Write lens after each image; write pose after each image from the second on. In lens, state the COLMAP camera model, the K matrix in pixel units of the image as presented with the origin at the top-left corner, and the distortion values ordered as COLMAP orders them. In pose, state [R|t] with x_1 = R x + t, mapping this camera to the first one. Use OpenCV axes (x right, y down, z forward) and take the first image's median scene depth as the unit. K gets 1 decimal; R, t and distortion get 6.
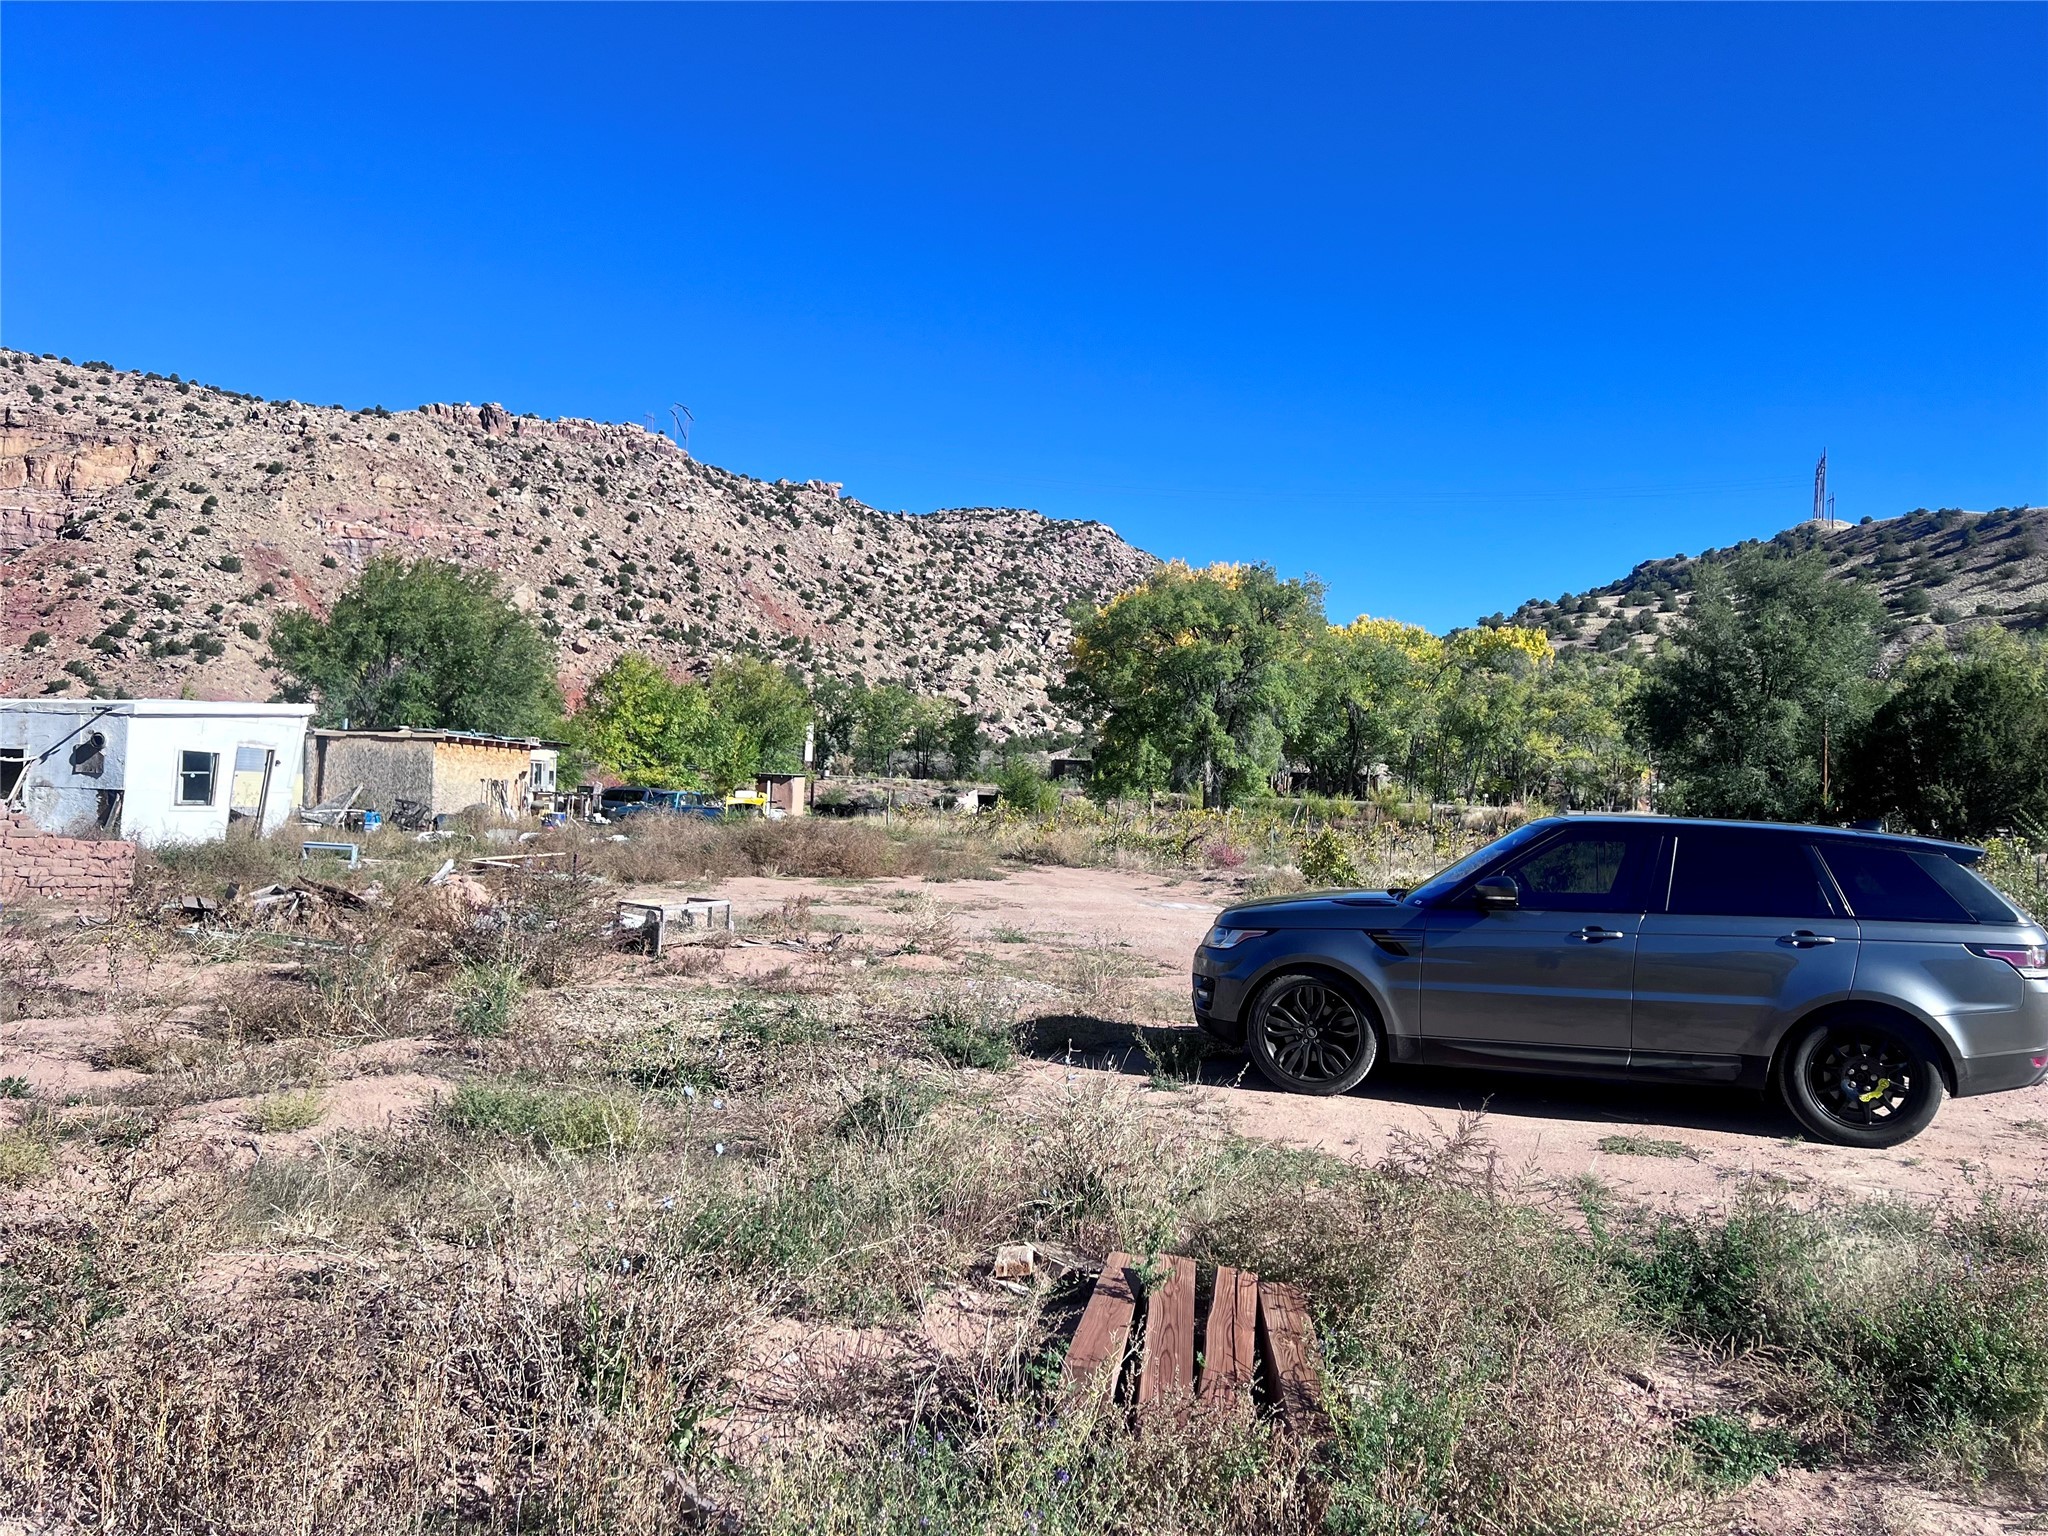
lens RADIAL K [[1519.0, 0, 1018.6], [0, 1519.0, 741.4], [0, 0, 1]] dist [0.065046, -0.076246]
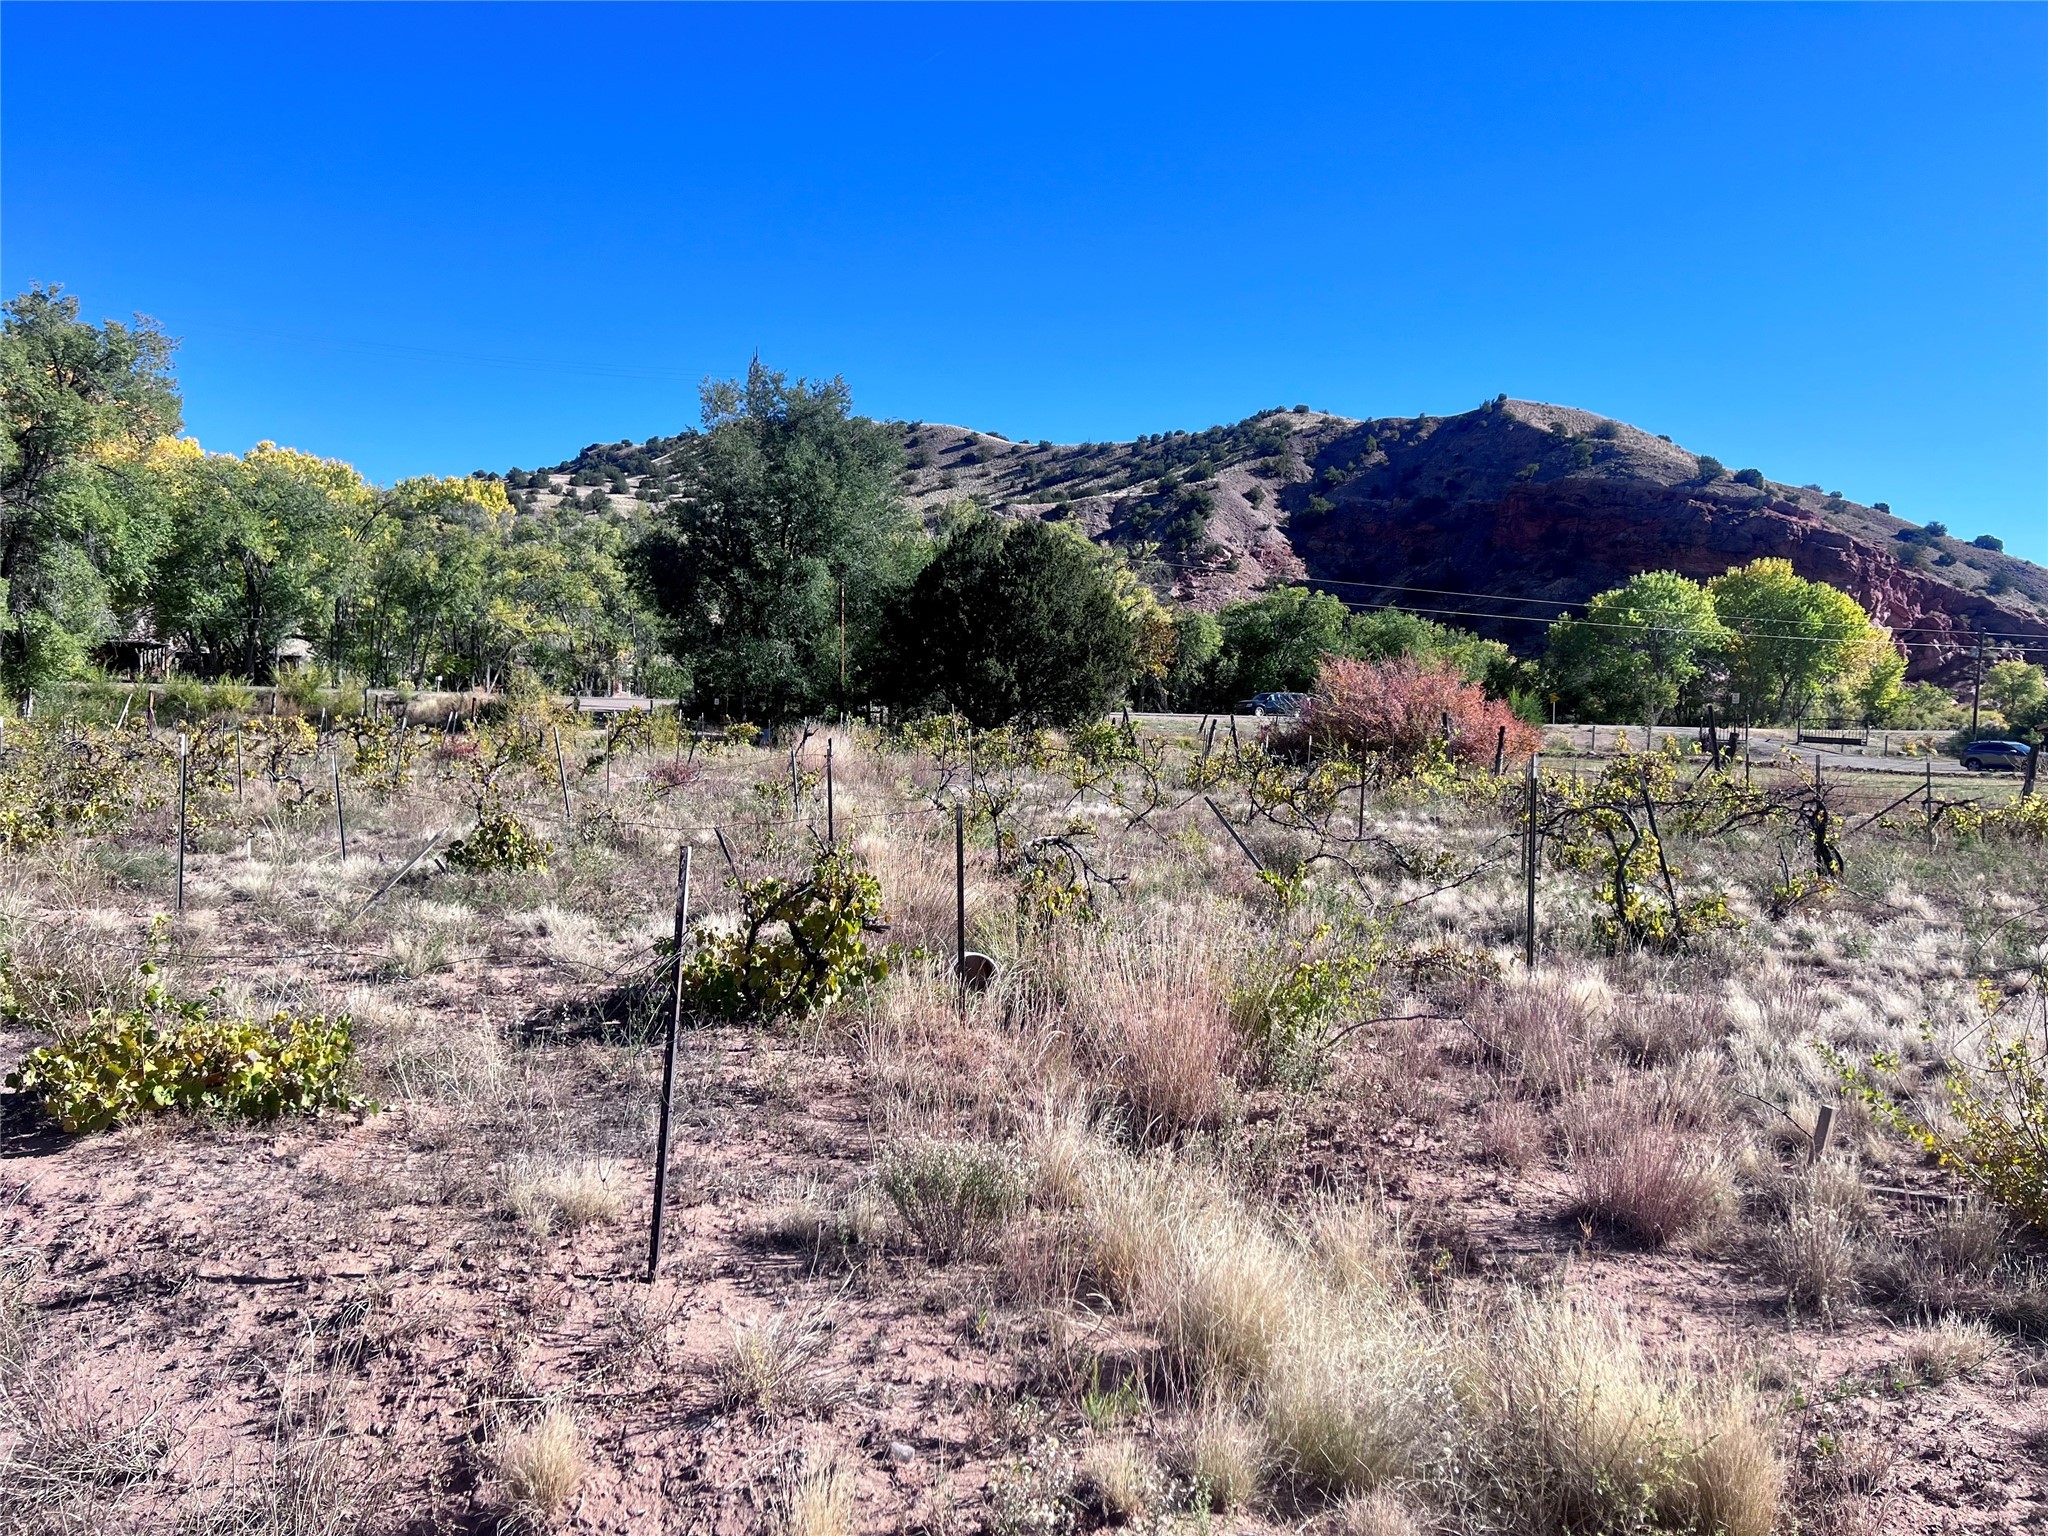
lens RADIAL K [[1503.4, 0, 1036.4], [0, 1503.4, 772.7], [0, 0, 1]] dist [0.173470, -0.375577]
pose [[0.782605, -0.045301, 0.620868, 0.053595], [-0.013484, 0.995881, 0.089659, 0.008969], [-0.622372, -0.078540, 0.778771, 0.185469]]
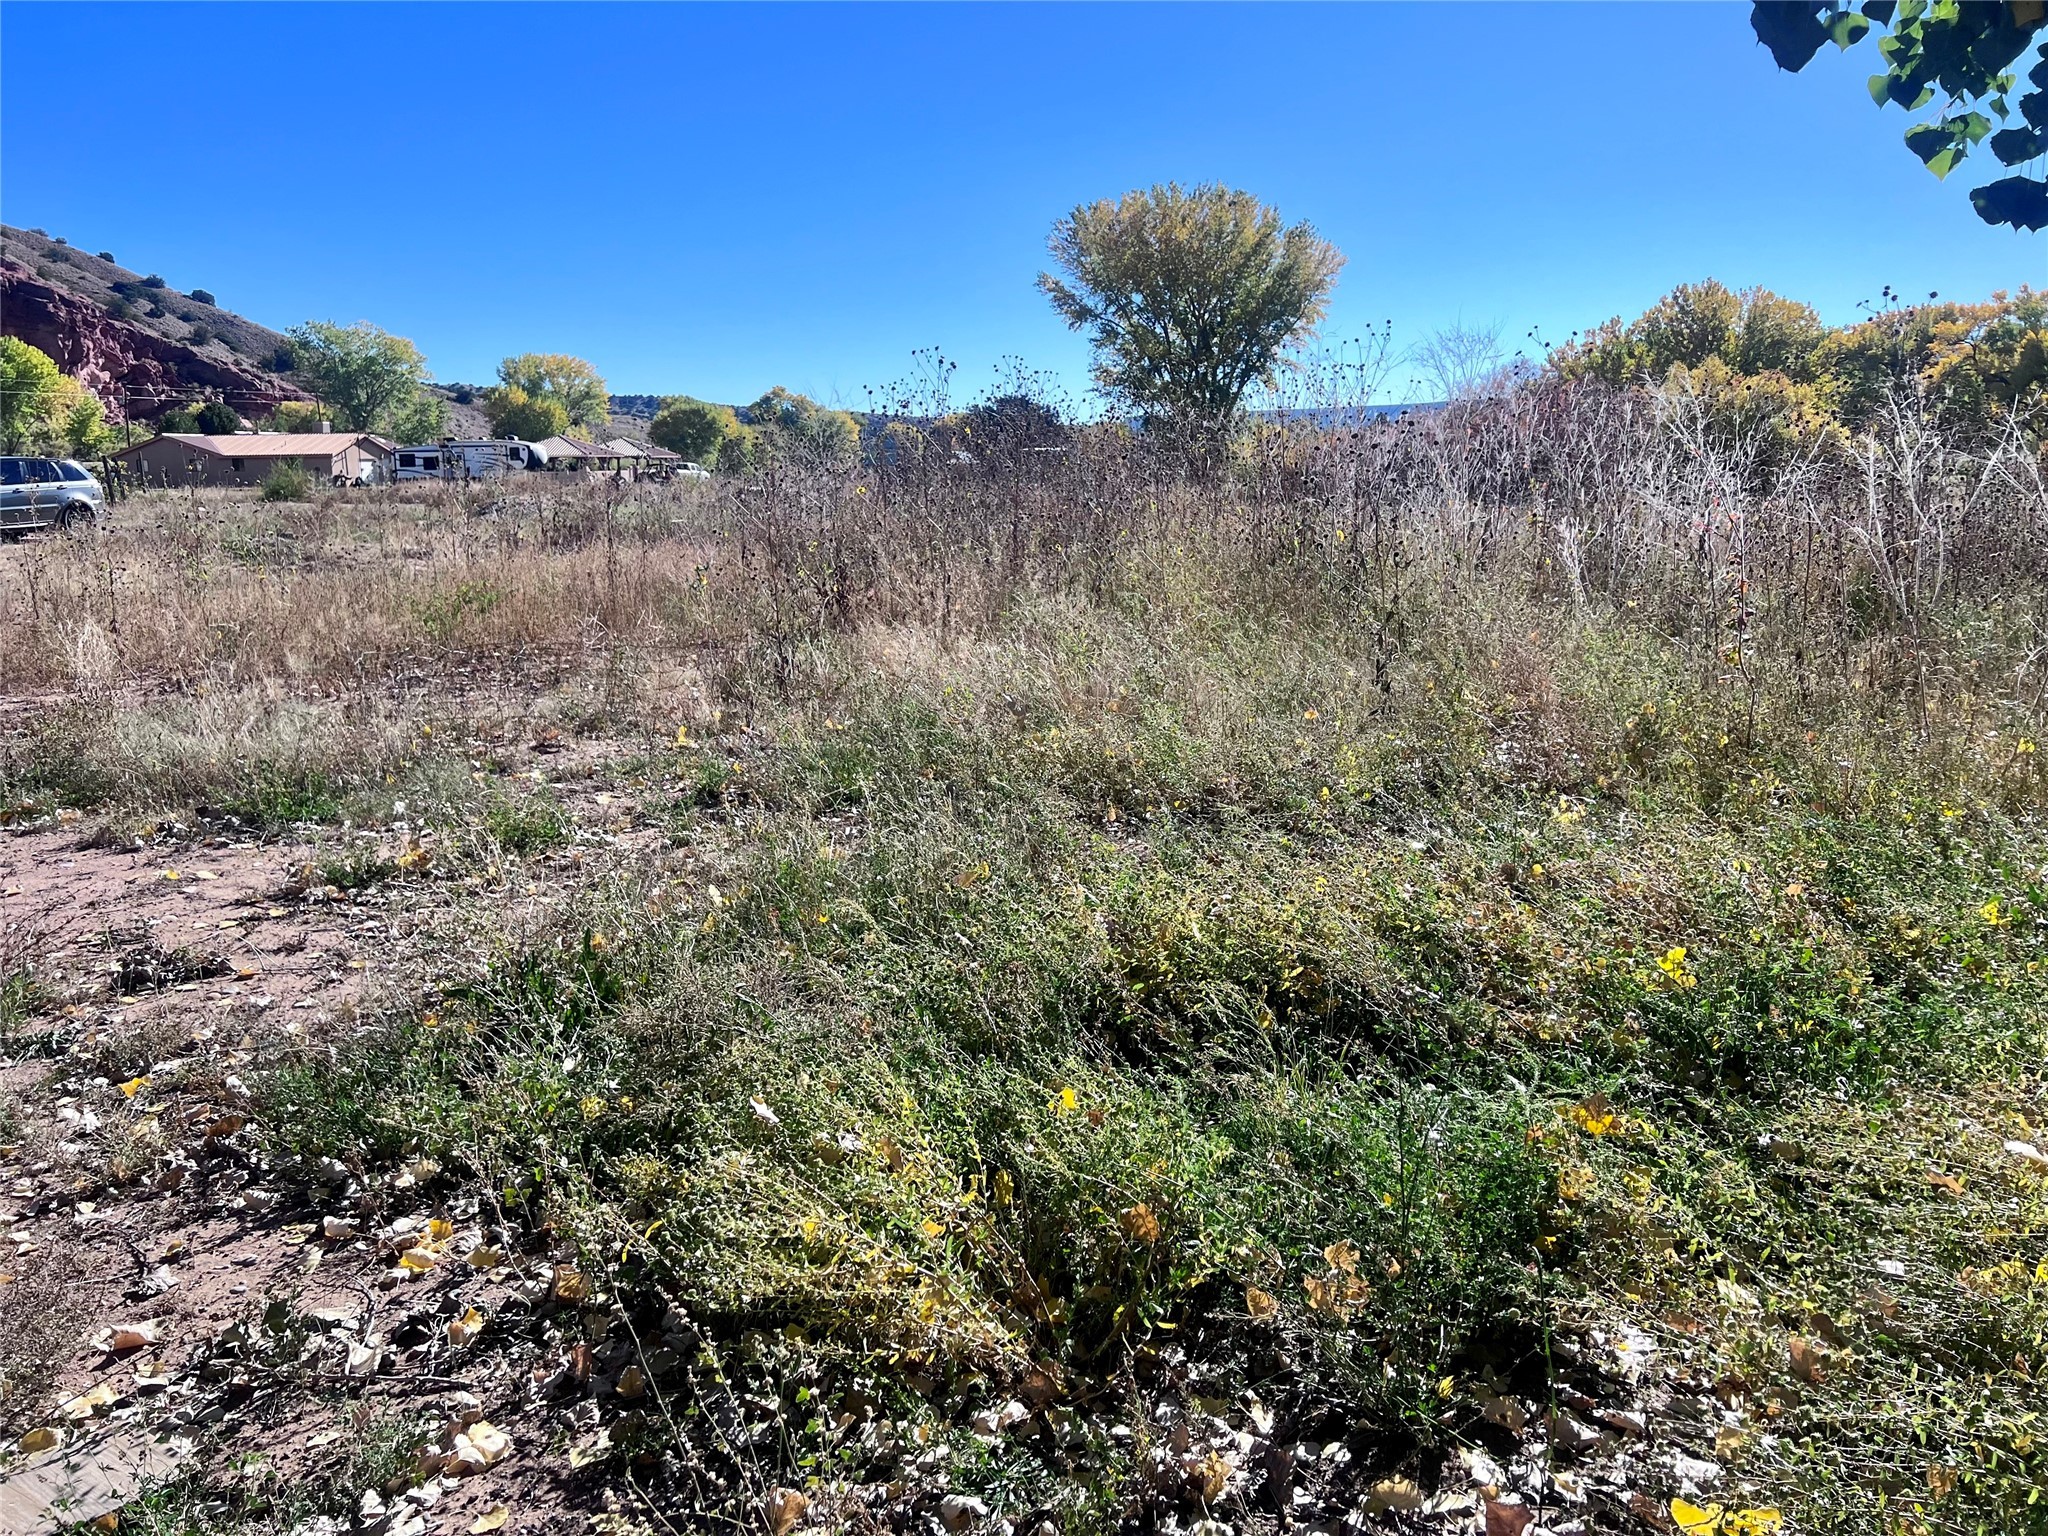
lens RADIAL K [[1512.7, 0, 987.8], [0, 1512.7, 798.2], [0, 0, 1]] dist [-0.010820, -0.002853]
pose [[-0.065072, -0.255881, 0.964516, -0.237129], [-0.032394, 0.966597, 0.254247, -0.010231], [-0.997355, -0.014700, -0.071187, -0.069962]]
